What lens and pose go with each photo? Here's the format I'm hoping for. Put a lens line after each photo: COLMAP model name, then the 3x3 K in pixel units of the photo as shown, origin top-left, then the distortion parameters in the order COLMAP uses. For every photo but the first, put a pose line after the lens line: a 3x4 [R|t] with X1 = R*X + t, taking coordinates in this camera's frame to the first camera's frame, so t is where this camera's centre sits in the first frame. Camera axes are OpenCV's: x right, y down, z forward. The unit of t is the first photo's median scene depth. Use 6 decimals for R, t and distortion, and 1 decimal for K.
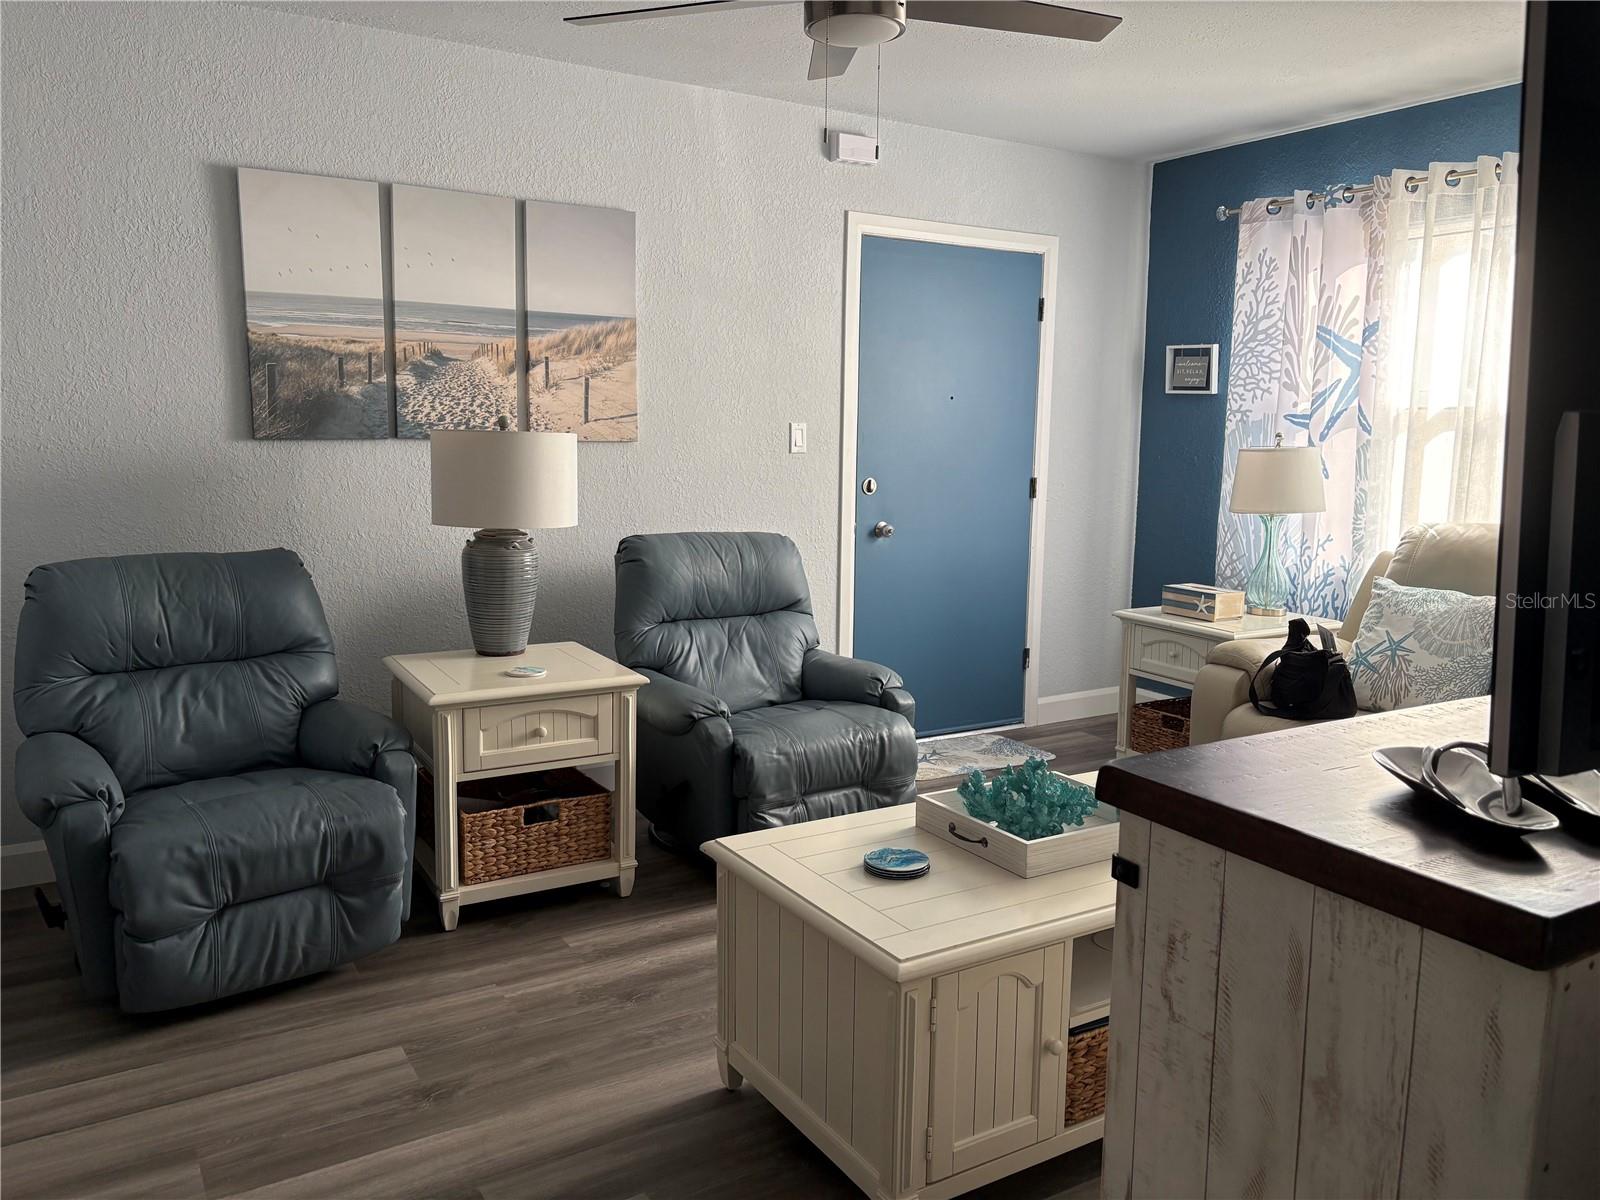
lens RADIAL K [[1234.0, 0, 800.0], [0, 1234.0, 600.0], [0, 0, 1]] dist [0.052601, -0.092345]
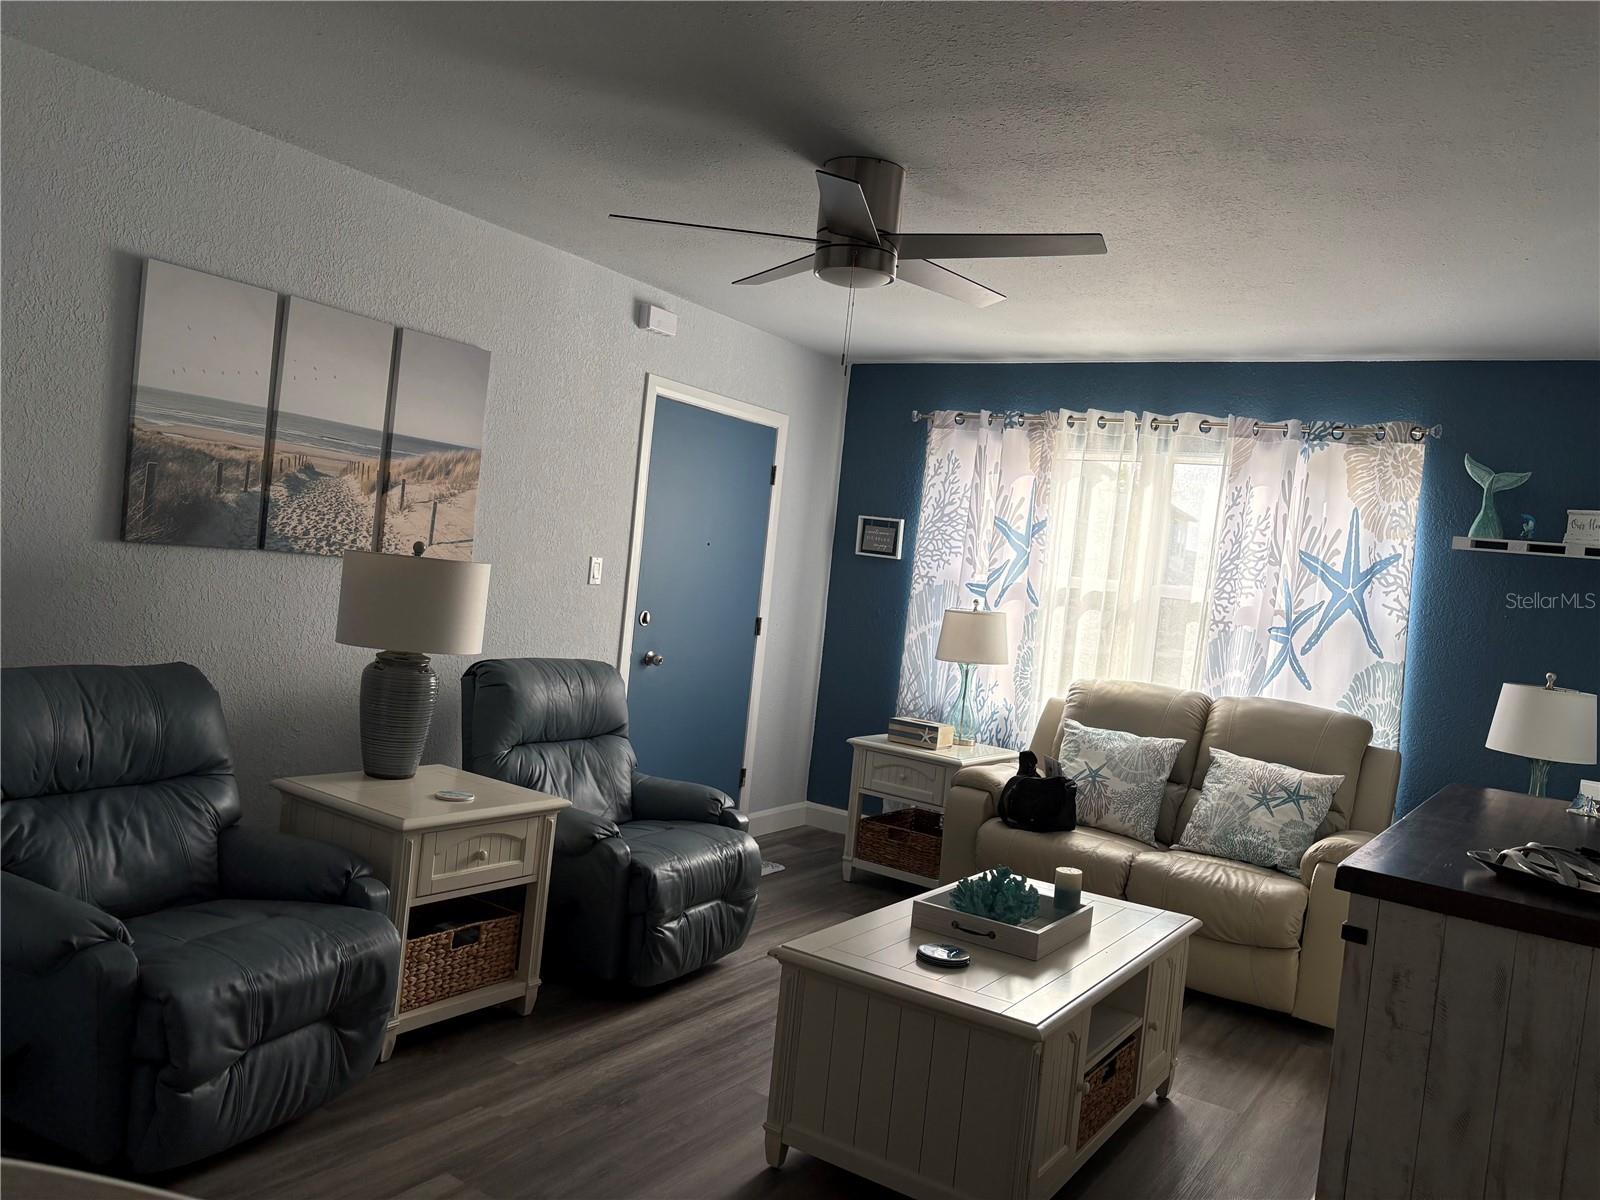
lens RADIAL K [[1234.0, 0, 800.0], [0, 1234.0, 600.0], [0, 0, 1]] dist [0.052601, -0.092345]
pose [[0.896893, 0.068050, 0.436981, -0.385640], [-0.029608, 0.995113, -0.094197, -0.013258], [-0.441256, 0.071546, 0.894525, -0.047679]]
